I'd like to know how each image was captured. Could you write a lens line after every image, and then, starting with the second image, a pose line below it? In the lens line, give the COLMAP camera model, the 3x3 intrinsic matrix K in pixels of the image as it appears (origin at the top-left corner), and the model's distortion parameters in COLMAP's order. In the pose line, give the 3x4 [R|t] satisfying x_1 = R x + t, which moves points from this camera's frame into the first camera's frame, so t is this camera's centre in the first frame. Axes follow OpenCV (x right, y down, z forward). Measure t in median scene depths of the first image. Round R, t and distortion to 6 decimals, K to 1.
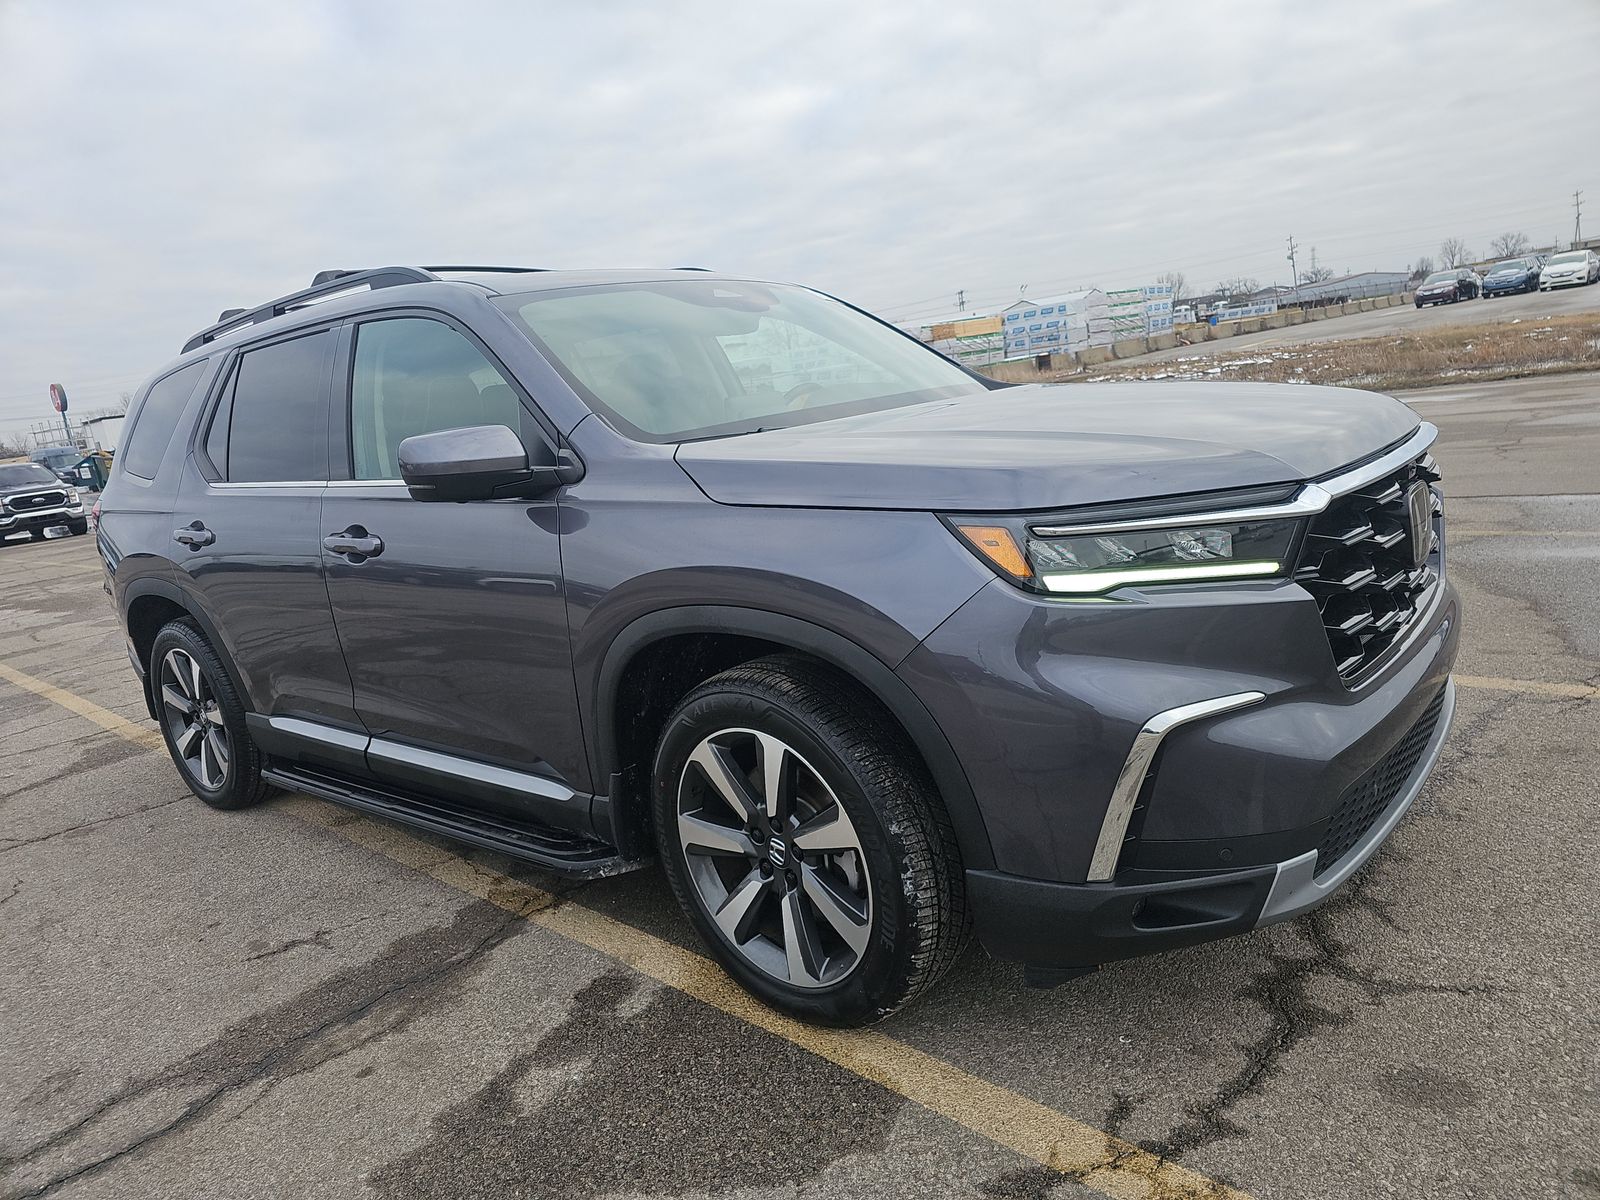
lens RADIAL K [[1049.6, 0, 789.7], [0, 1049.6, 604.5], [0, 0, 1]] dist [0.021939, -0.009315]
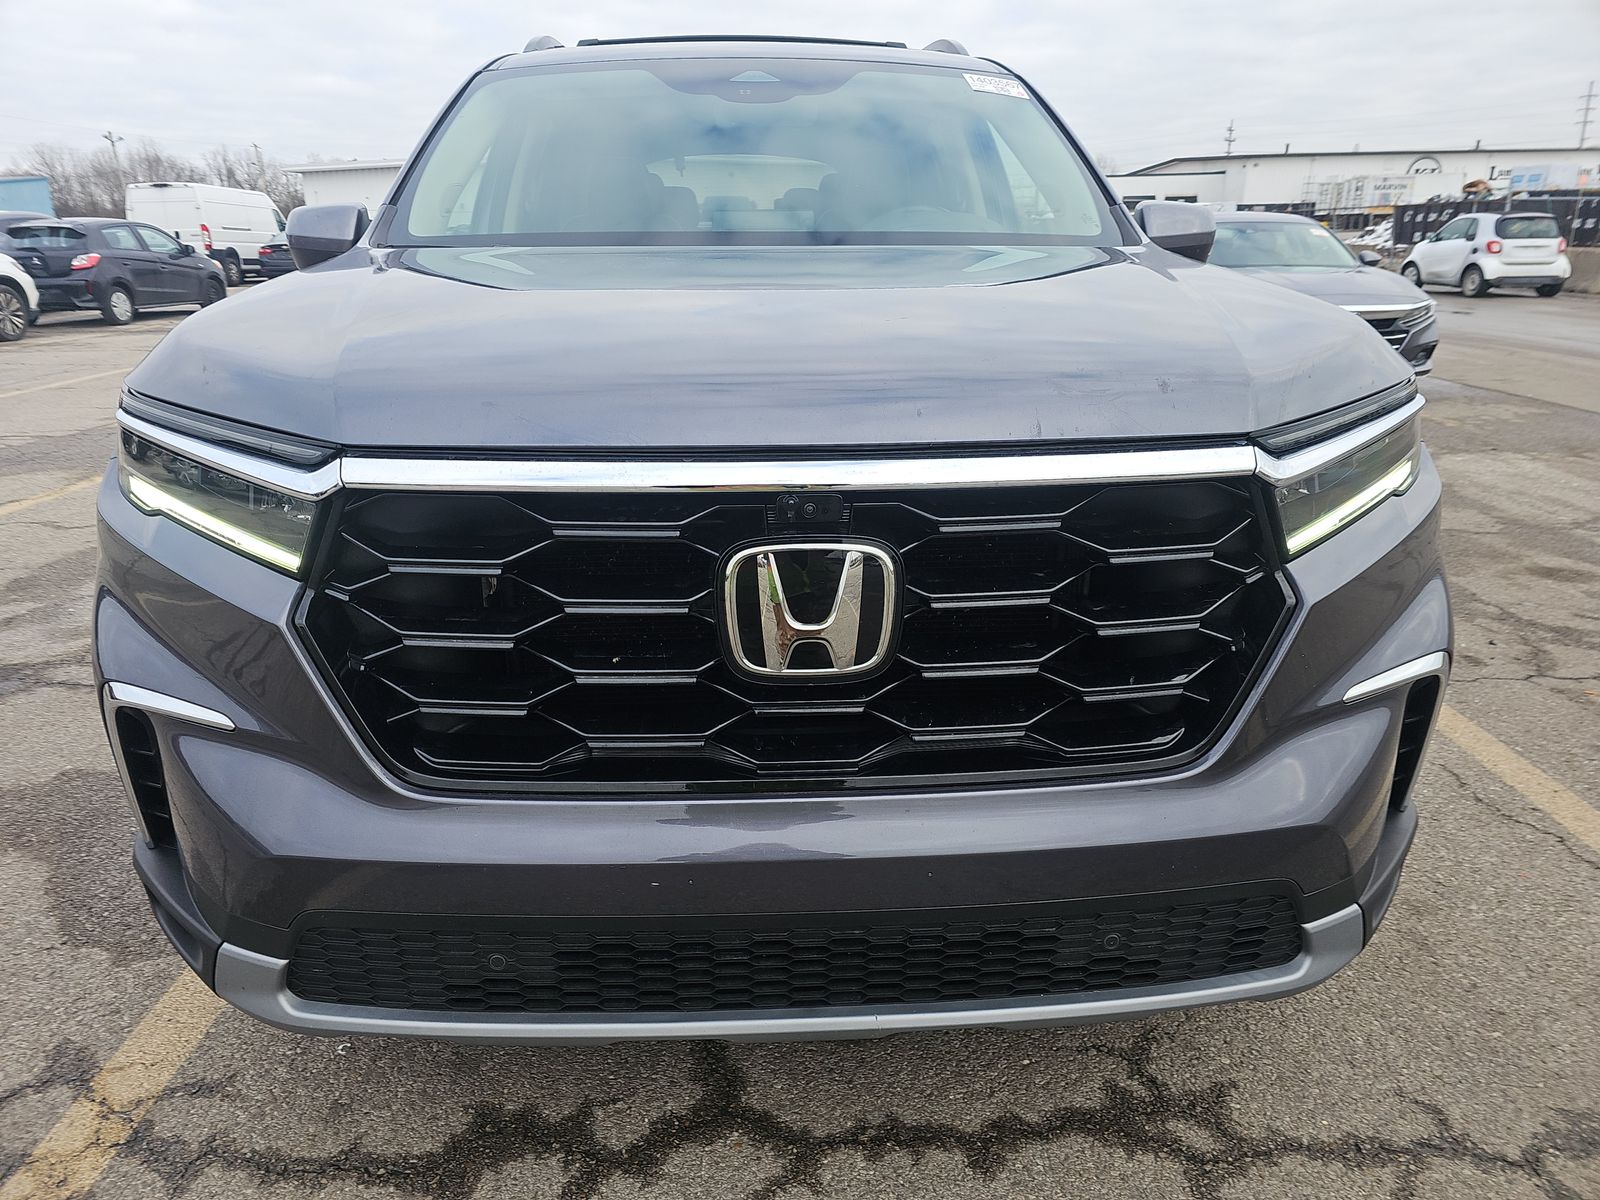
lens RADIAL K [[1049.6, 0, 802.2], [0, 1049.6, 593.1], [0, 0, 1]] dist [0.021939, -0.009315]
pose [[0.676286, 0.352292, -0.646937, 1.025043], [-0.228580, 0.935237, 0.270337, -0.247899], [0.700277, -0.034948, 0.713015, 0.697879]]
